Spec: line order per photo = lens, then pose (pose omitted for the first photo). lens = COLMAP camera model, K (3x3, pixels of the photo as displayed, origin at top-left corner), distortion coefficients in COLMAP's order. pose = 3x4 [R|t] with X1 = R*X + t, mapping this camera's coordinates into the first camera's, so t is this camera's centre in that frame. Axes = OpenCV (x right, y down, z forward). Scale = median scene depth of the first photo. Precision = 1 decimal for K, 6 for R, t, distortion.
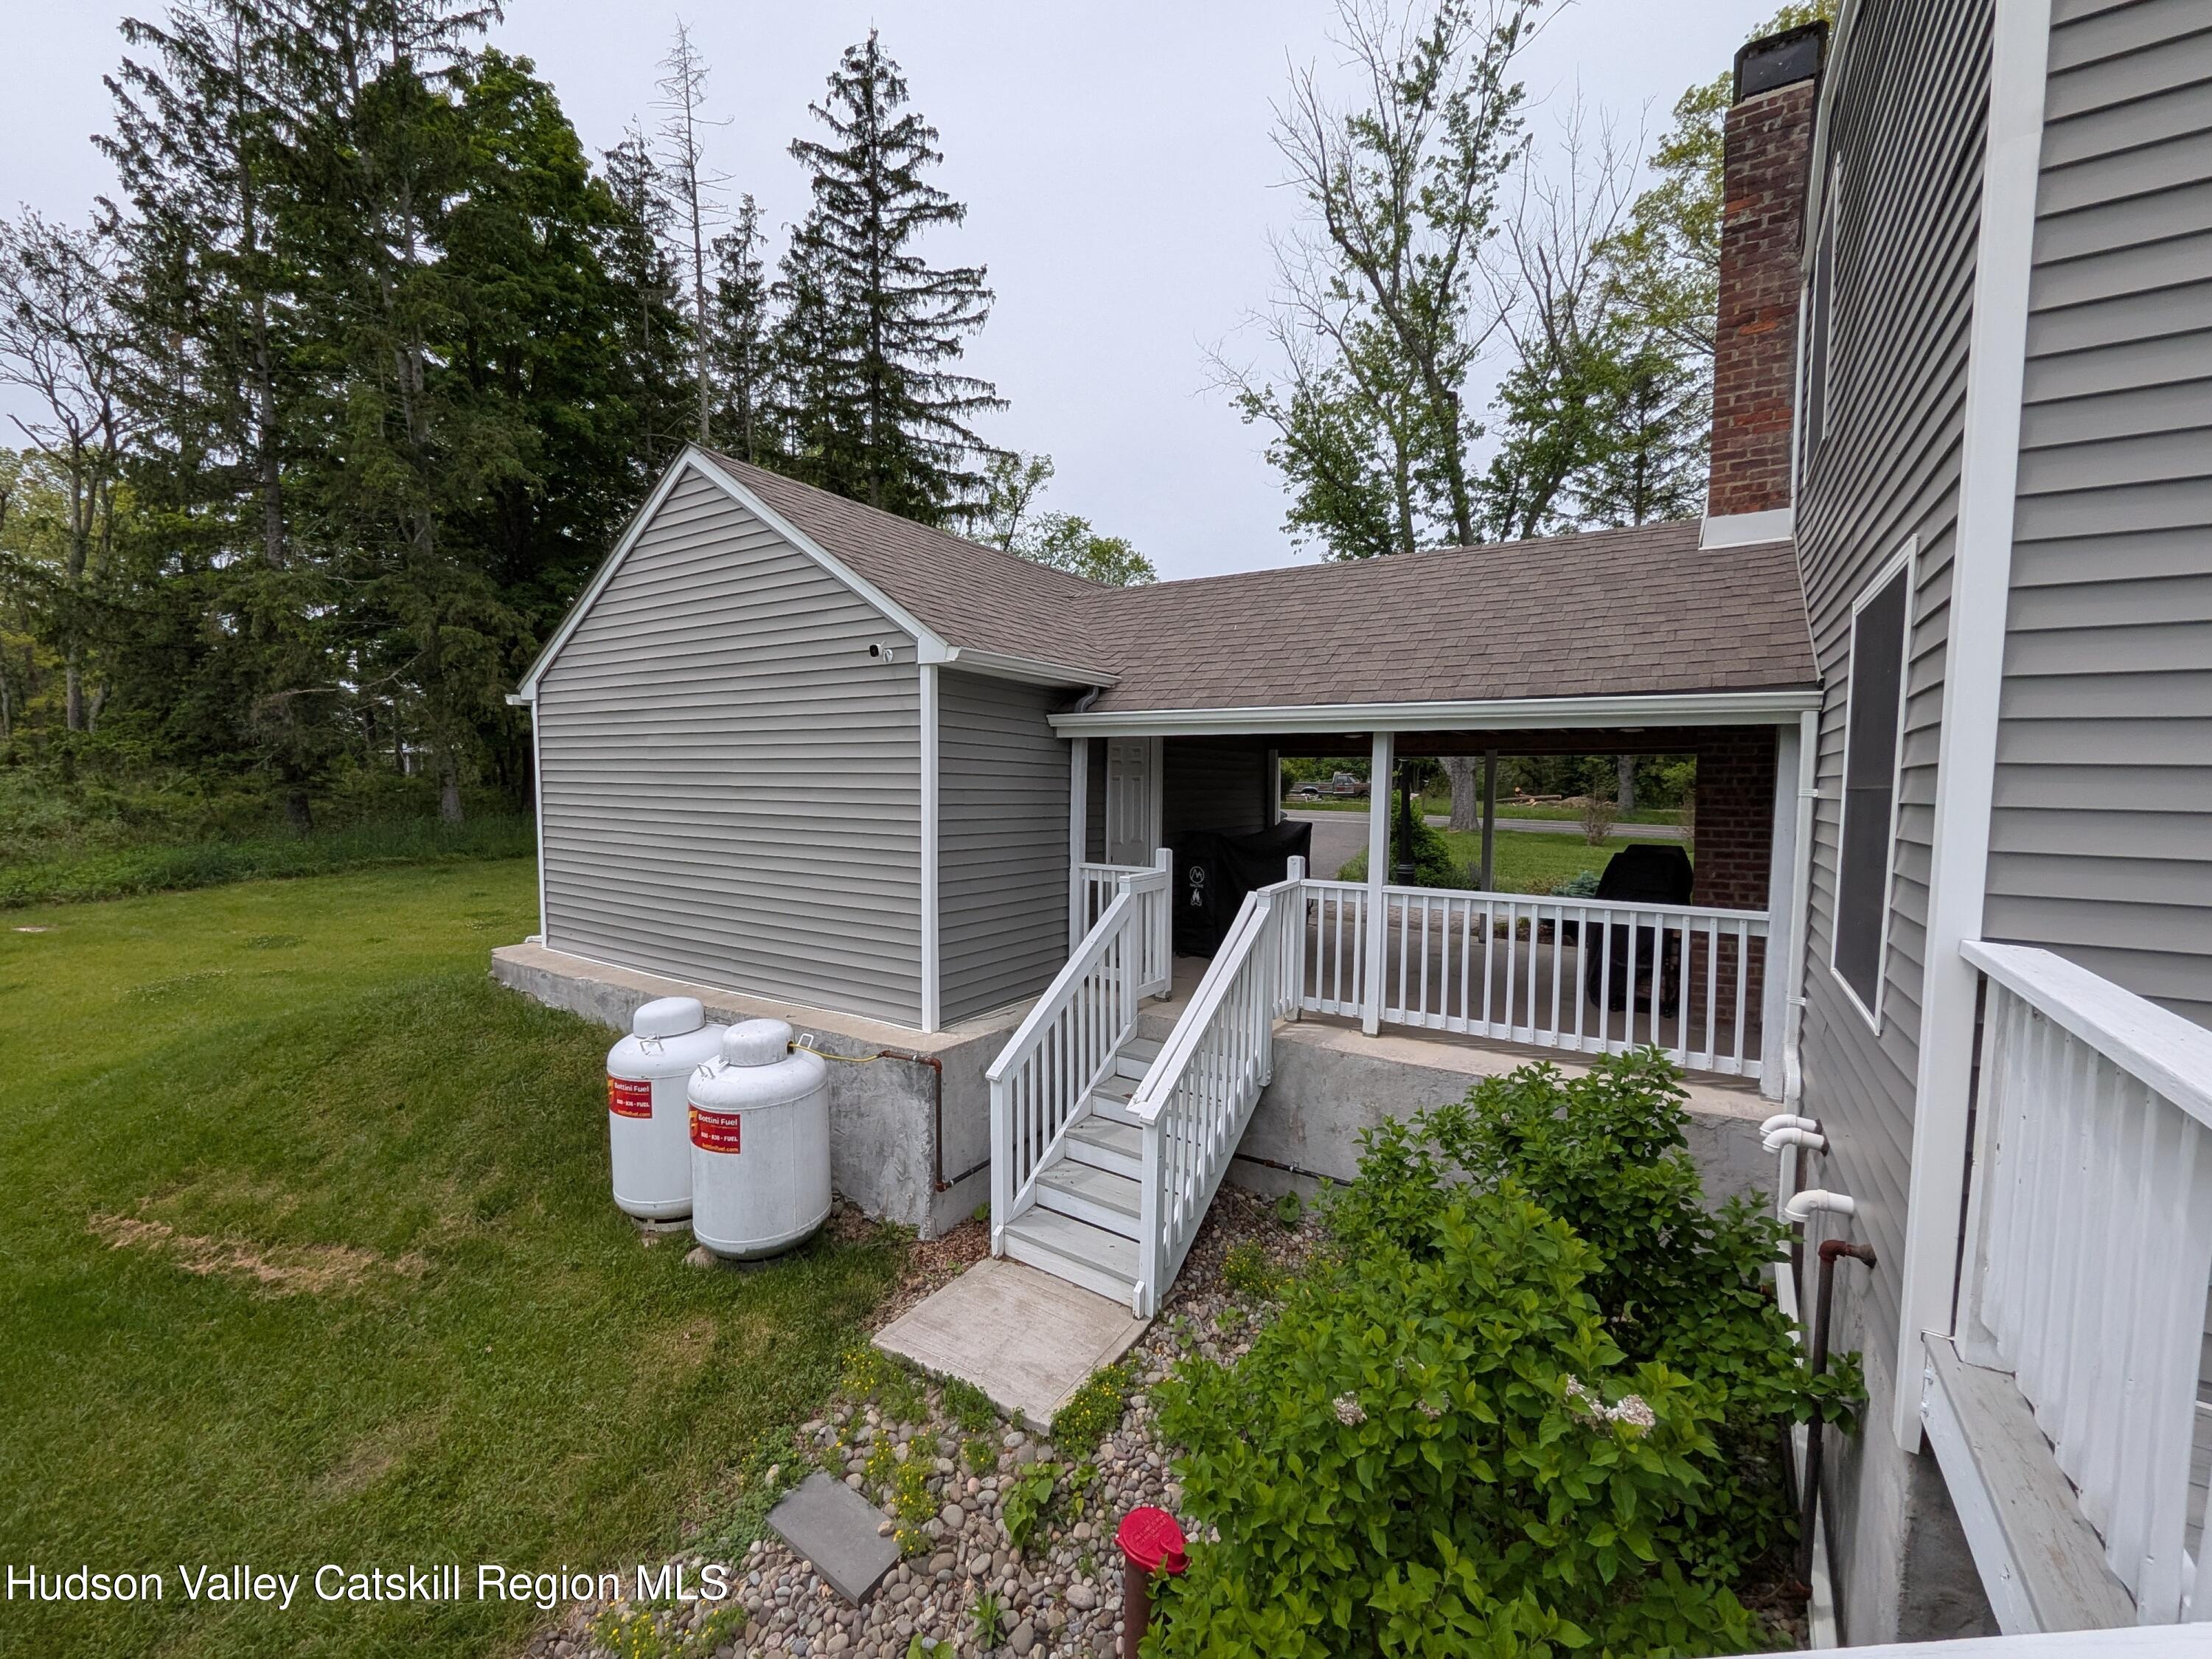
lens RADIAL K [[906.3, 0, 1088.2], [0, 906.3, 830.5], [0, 0, 1]] dist [0.006822, -0.001436]
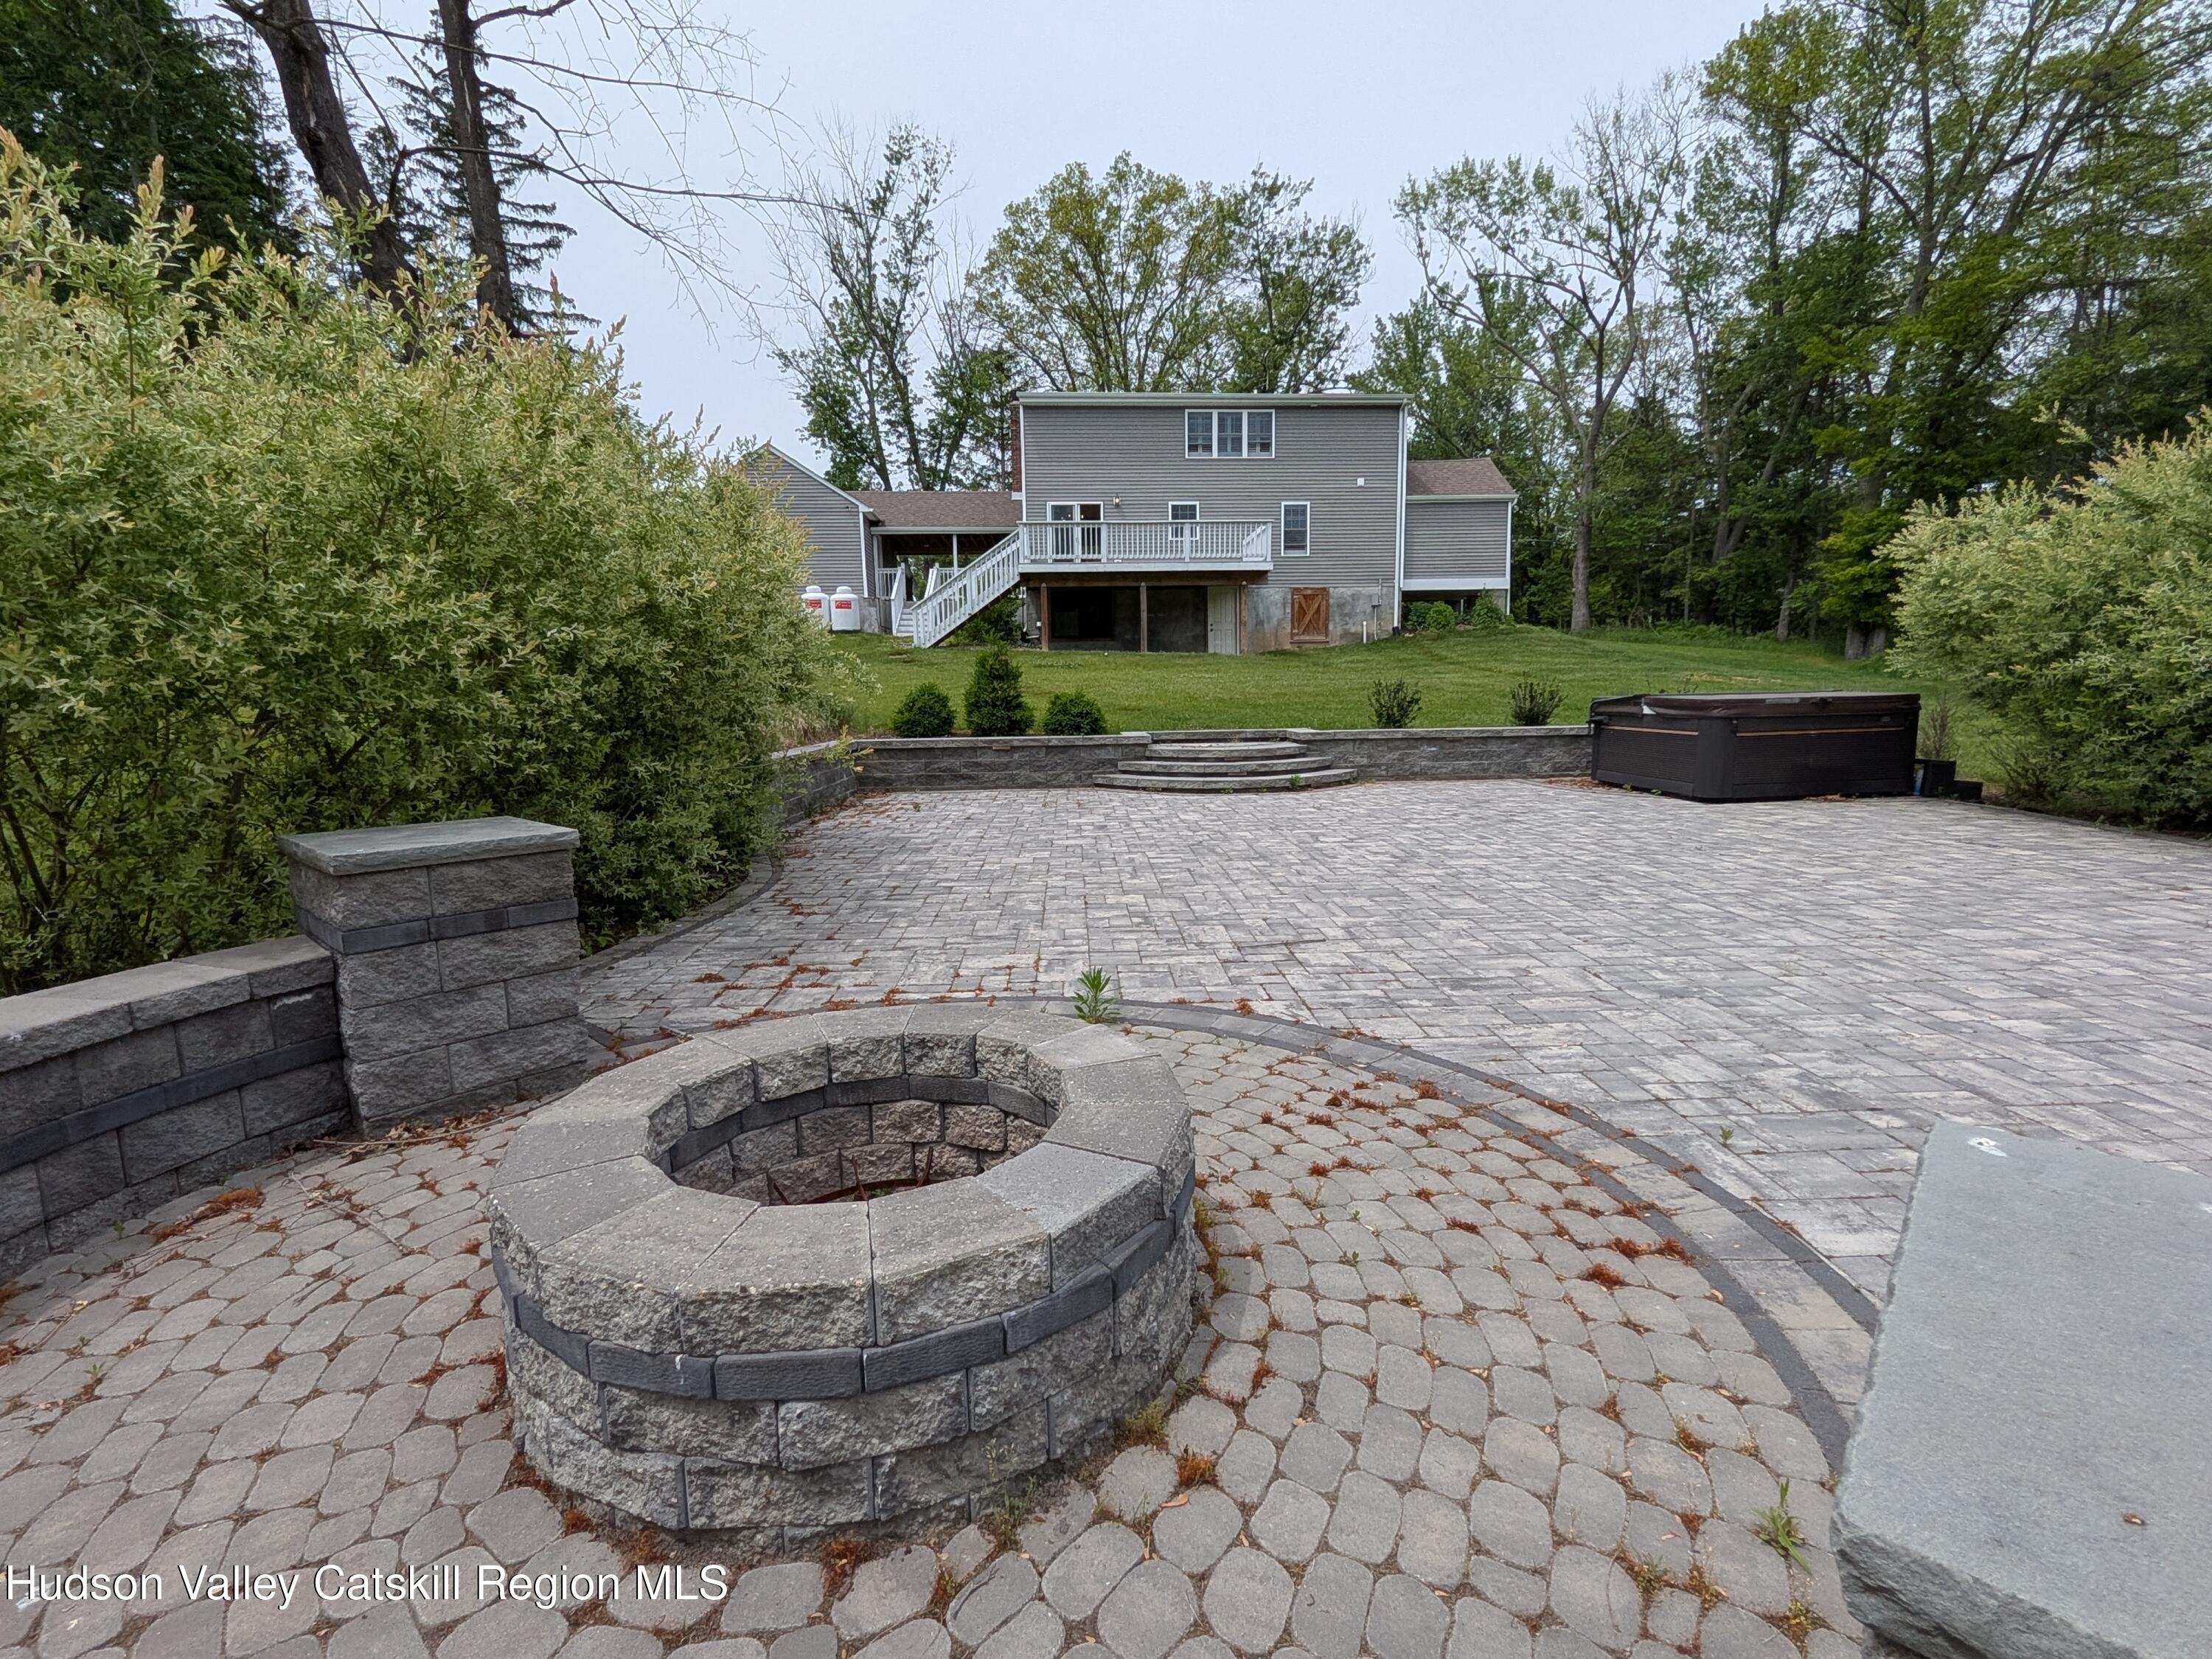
lens RADIAL K [[1018.0, 0, 1125.4], [0, 1018.0, 835.4], [0, 0, 1]] dist [0.004433, 0.001032]
pose [[0.801543, -0.108853, 0.587945, -0.477155], [0.057327, 0.992750, 0.105645, 0.198938], [-0.595182, -0.050974, 0.801973, -0.817563]]
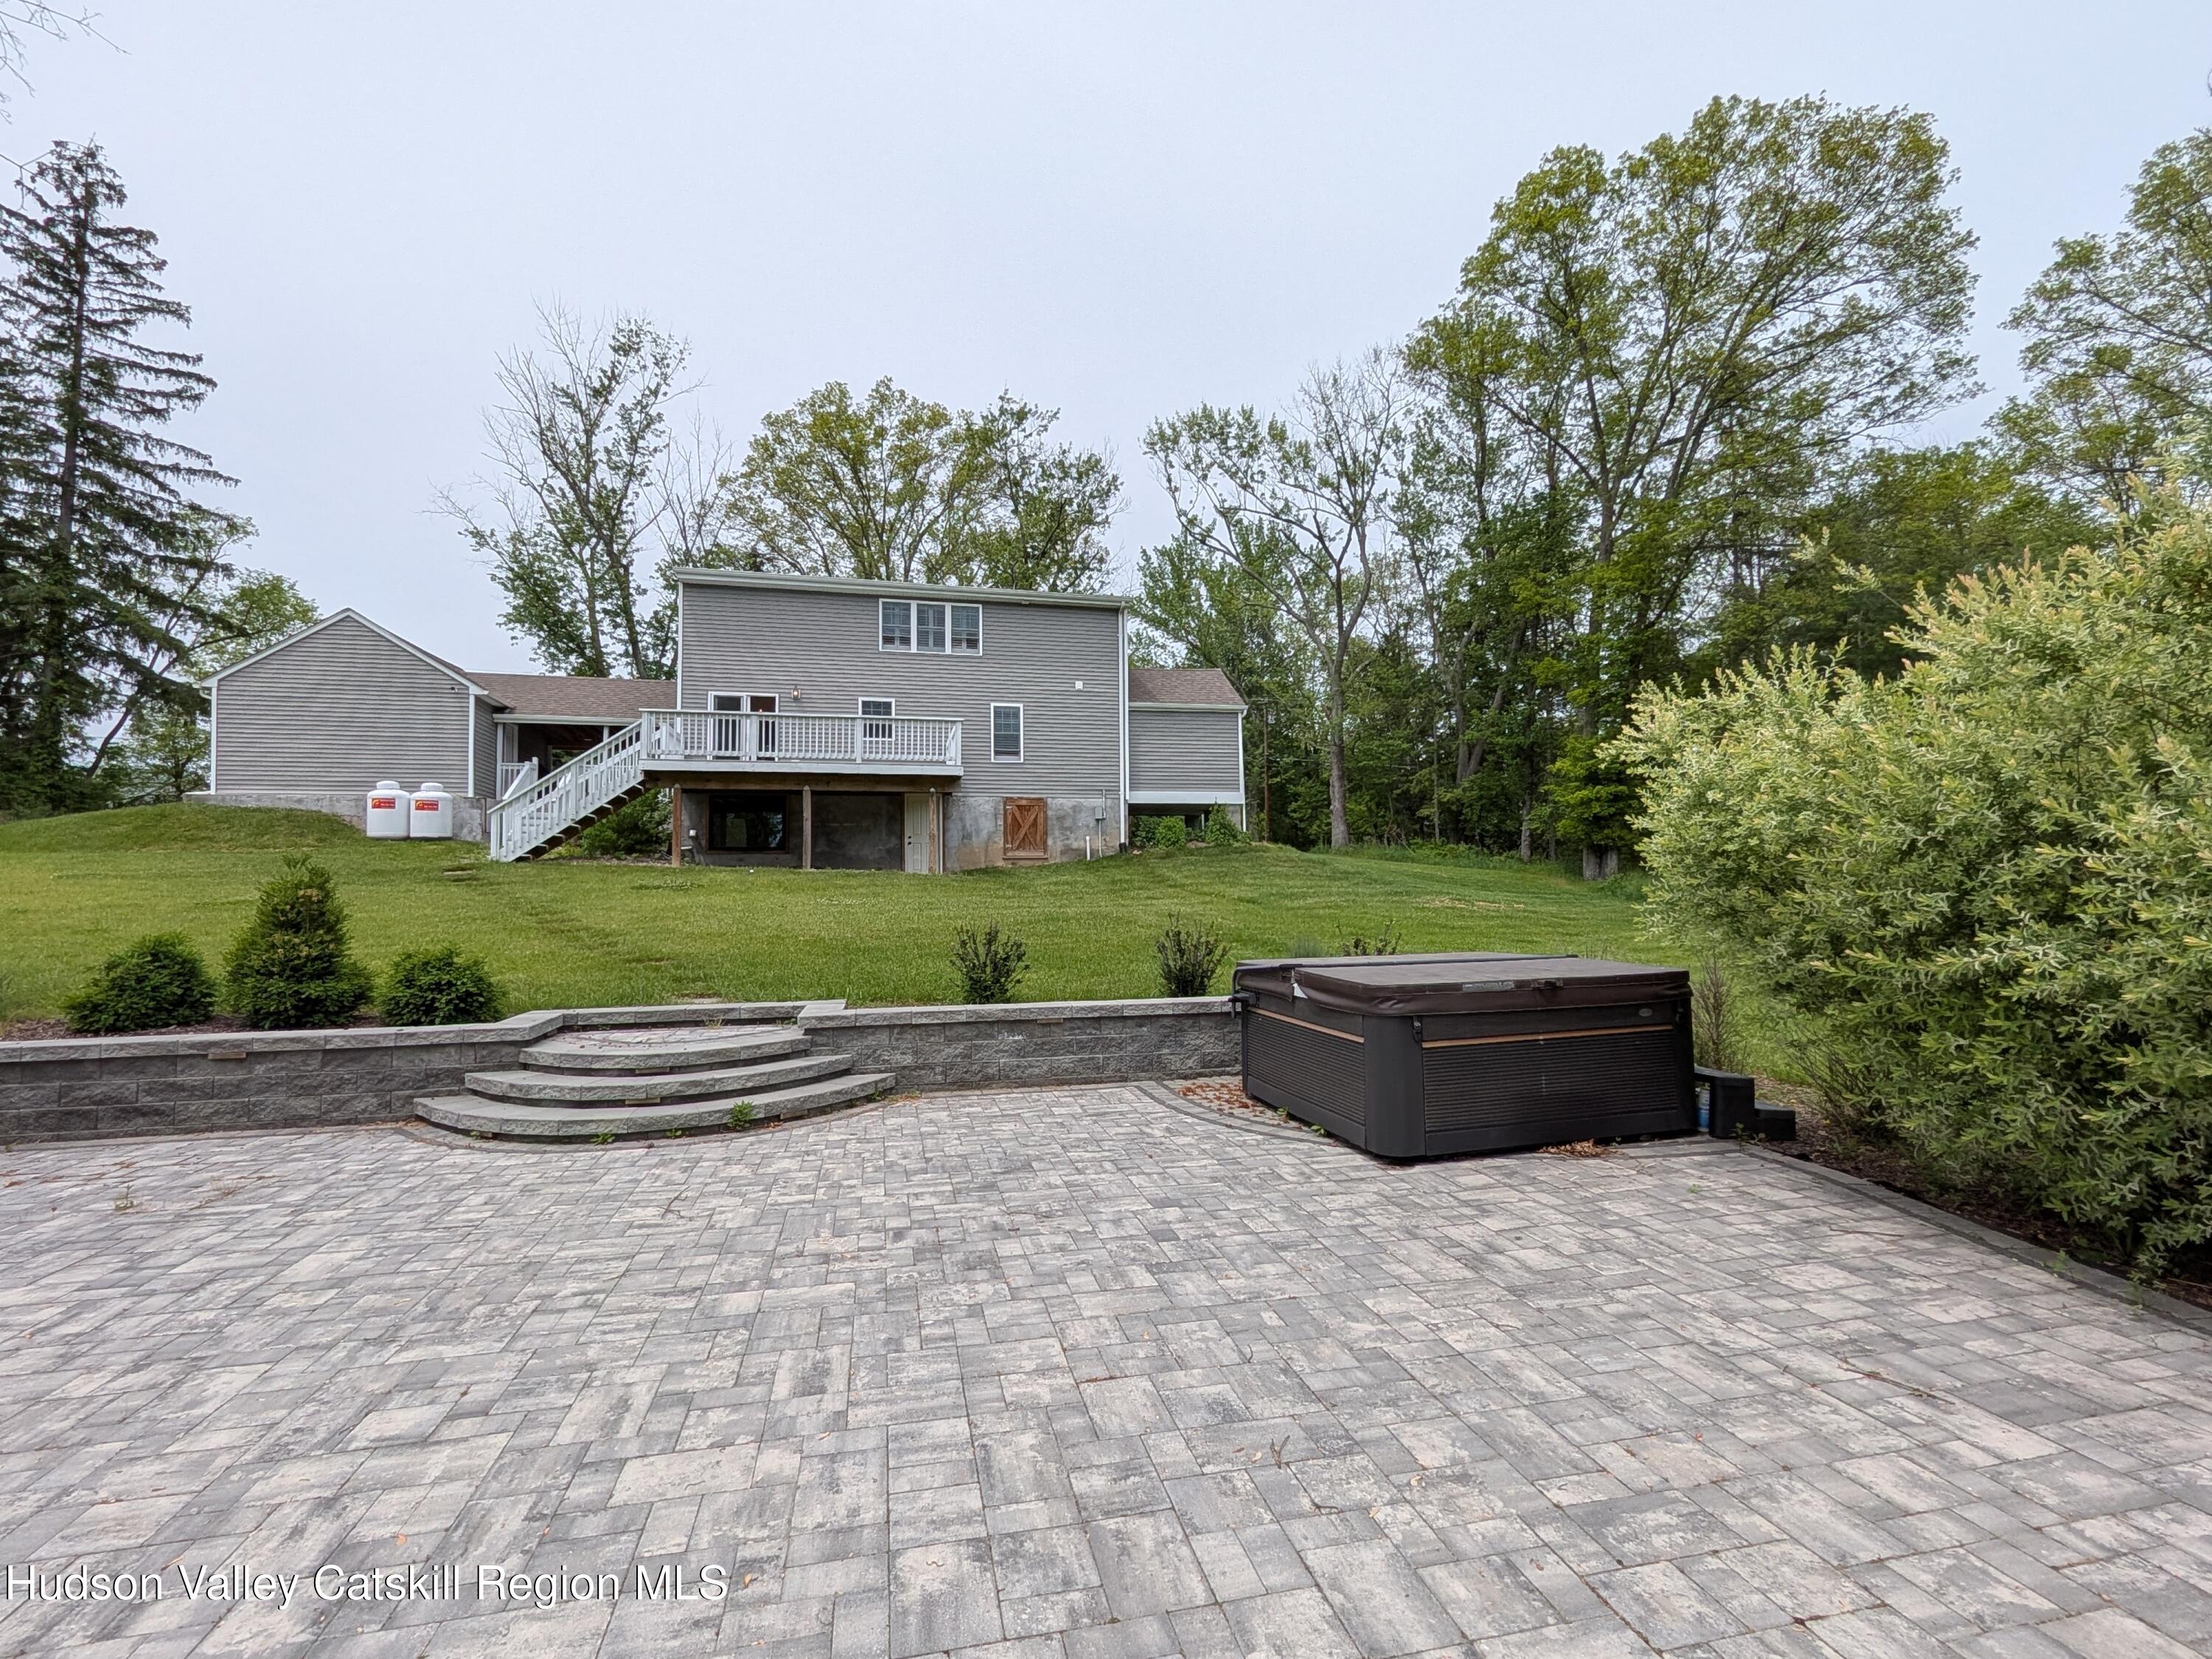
lens RADIAL K [[1020.5, 0, 1123.1], [0, 1020.5, 832.8], [0, 0, 1]] dist [0.007302, -0.000028]
pose [[0.679580, 0.025258, 0.733166, -0.295027], [0.058792, 0.994317, -0.088749, 0.186112], [-0.731242, 0.103416, 0.674233, -0.759764]]
